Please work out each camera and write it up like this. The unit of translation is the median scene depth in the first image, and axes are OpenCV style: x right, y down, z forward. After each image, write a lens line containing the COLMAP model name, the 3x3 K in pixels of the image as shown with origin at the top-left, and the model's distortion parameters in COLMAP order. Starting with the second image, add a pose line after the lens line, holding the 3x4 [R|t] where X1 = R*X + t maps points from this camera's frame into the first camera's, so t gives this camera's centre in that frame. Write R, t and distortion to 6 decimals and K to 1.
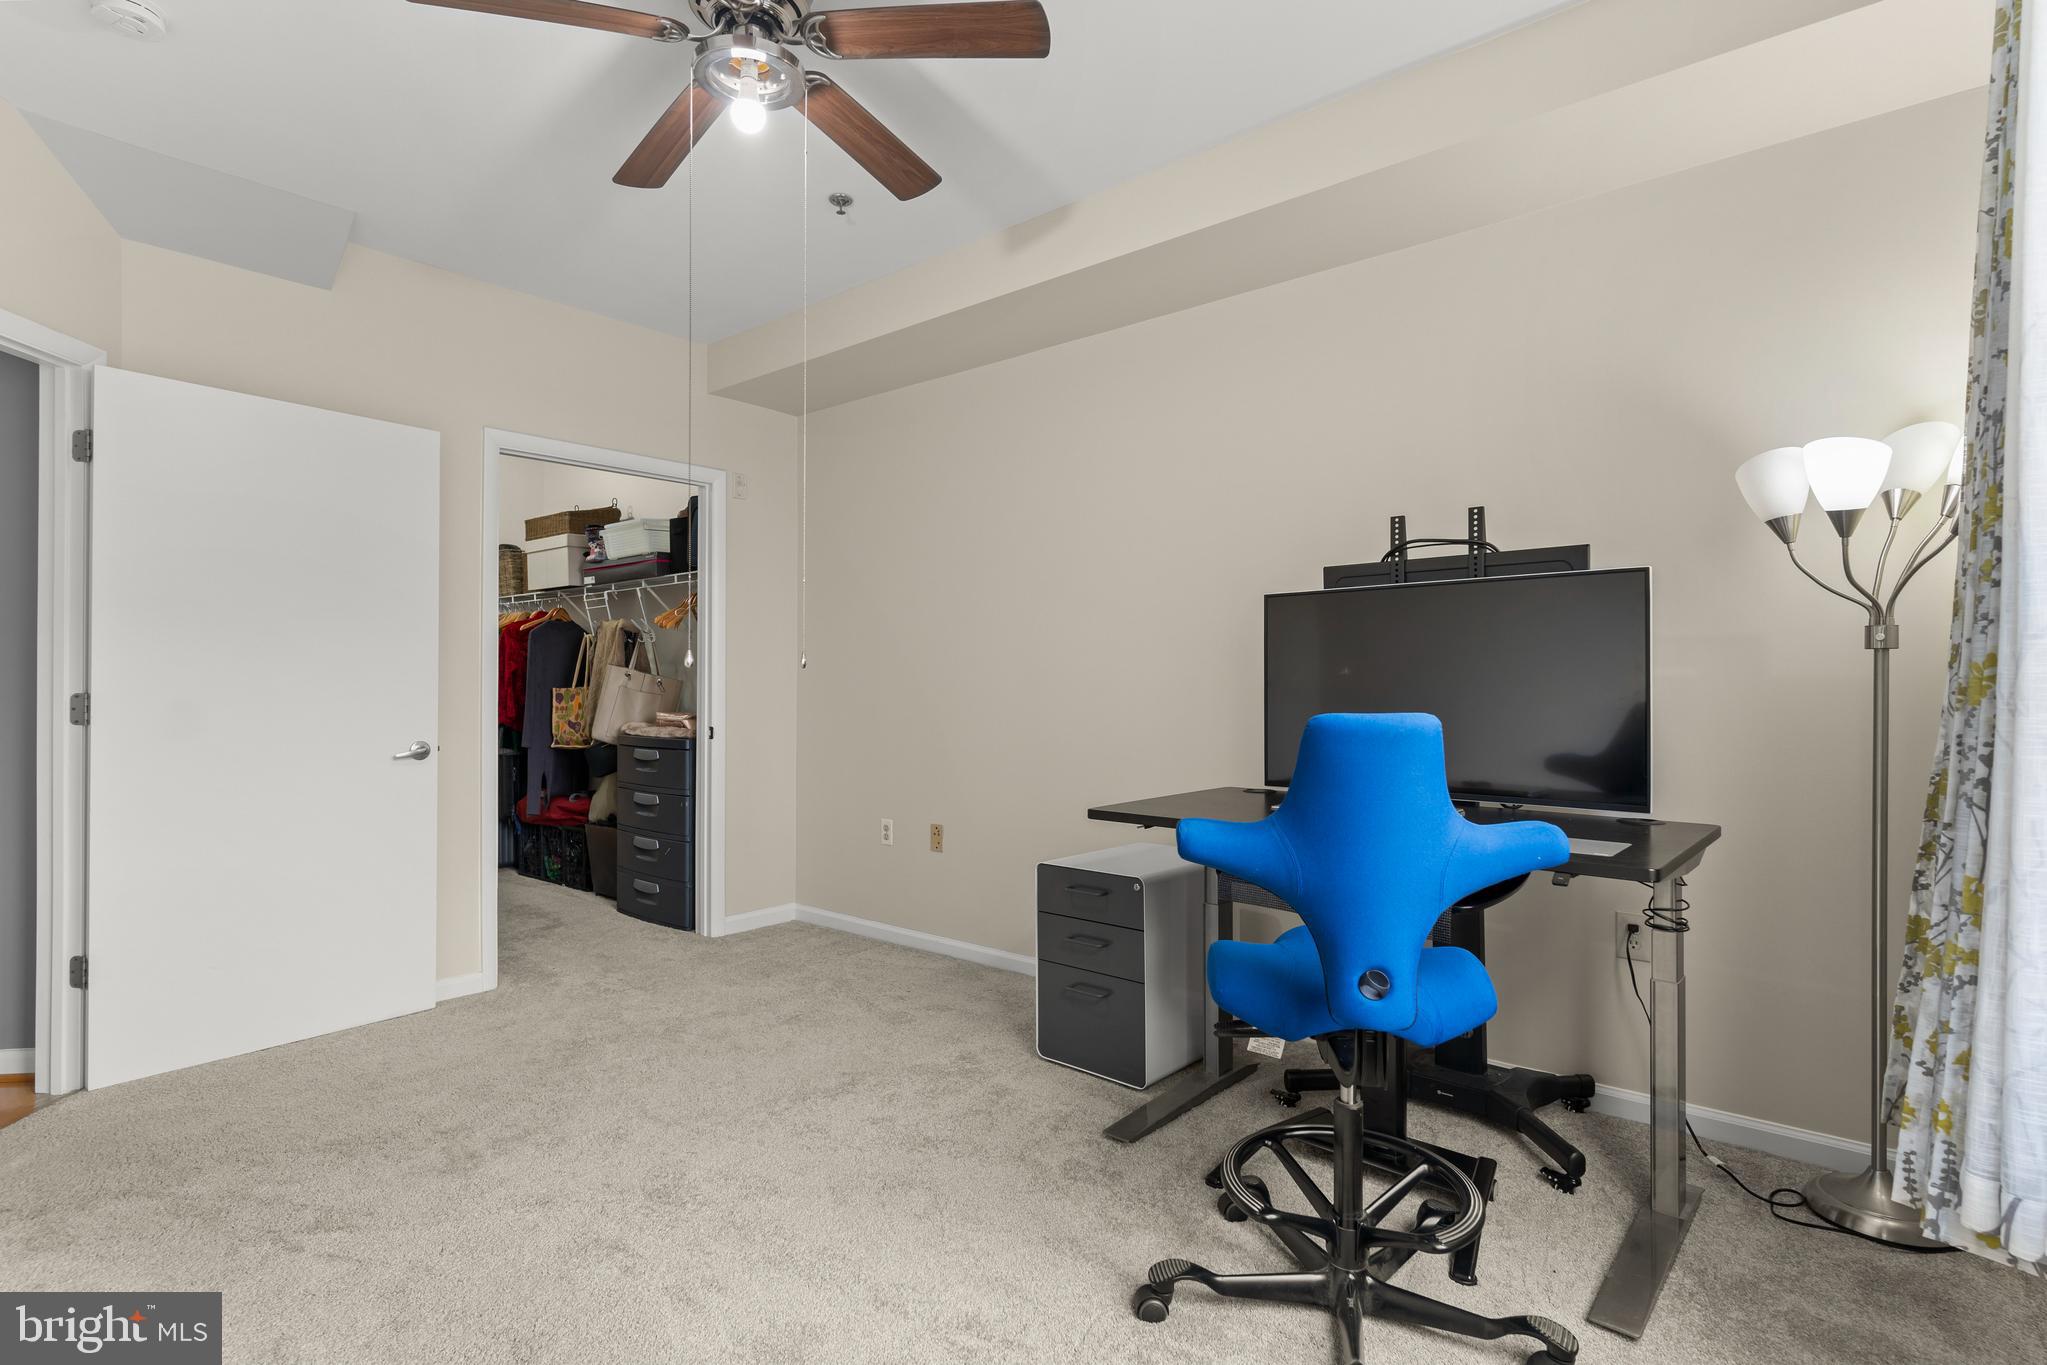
lens RADIAL K [[1034.0, 0, 1027.3], [0, 1034.0, 683.0], [0, 0, 1]] dist [0.000500, 0.000048]
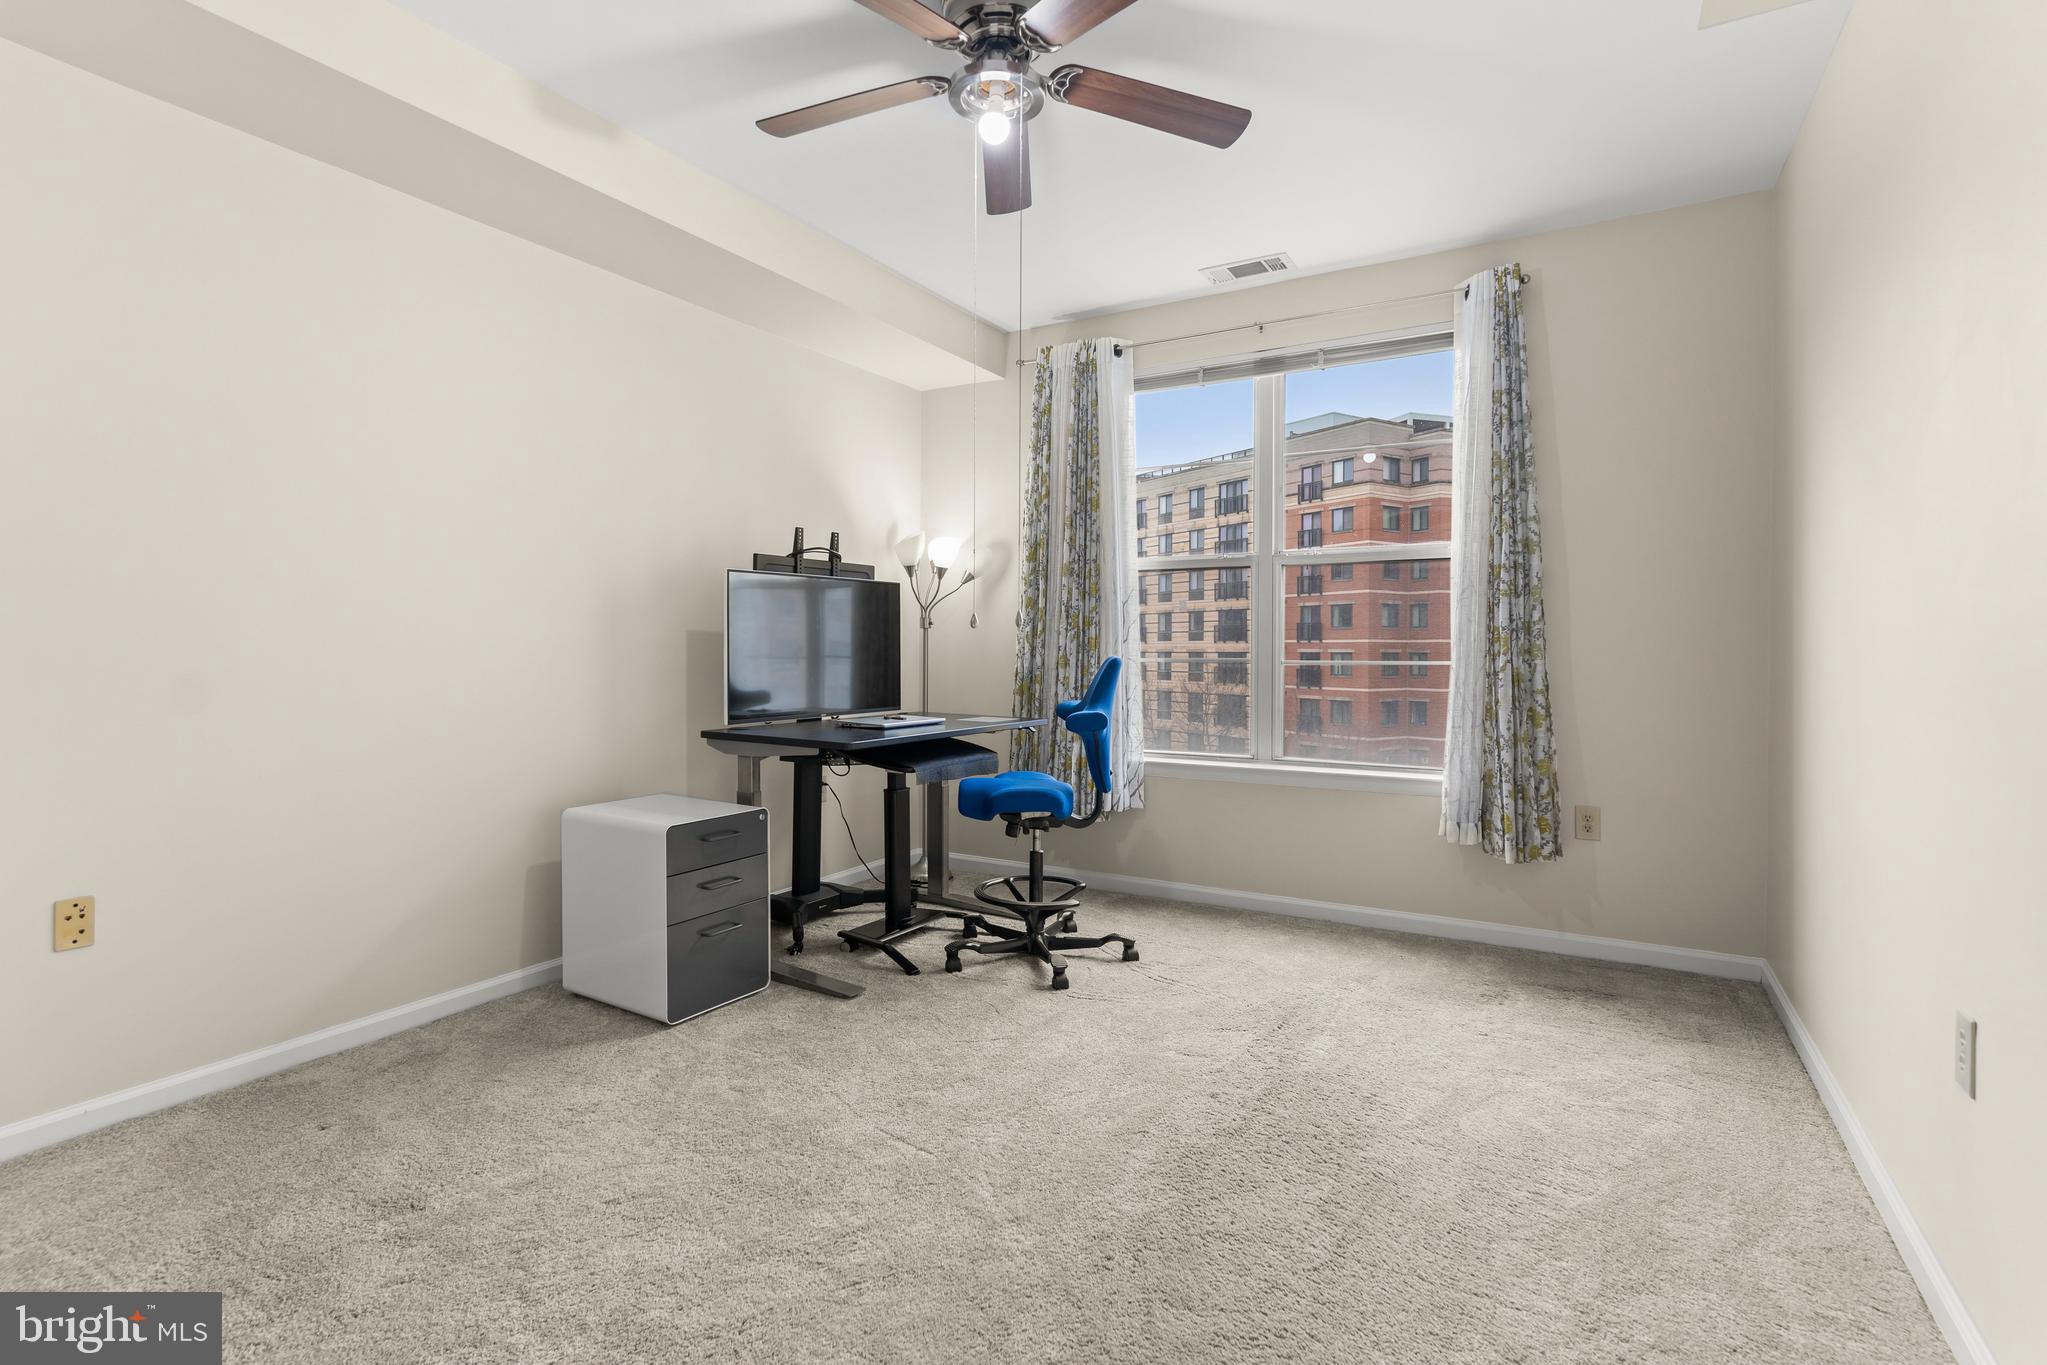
lens RADIAL K [[983.6, 0, 1005.2], [0, 983.6, 652.7], [0, 0, 1]] dist [-0.002389, 0.000066]
pose [[-0.183628, -0.003160, 0.982991, -1.064996], [0.000587, 0.999994, 0.003324, 0.011388], [-0.982996, 0.001187, -0.183625, 0.968525]]
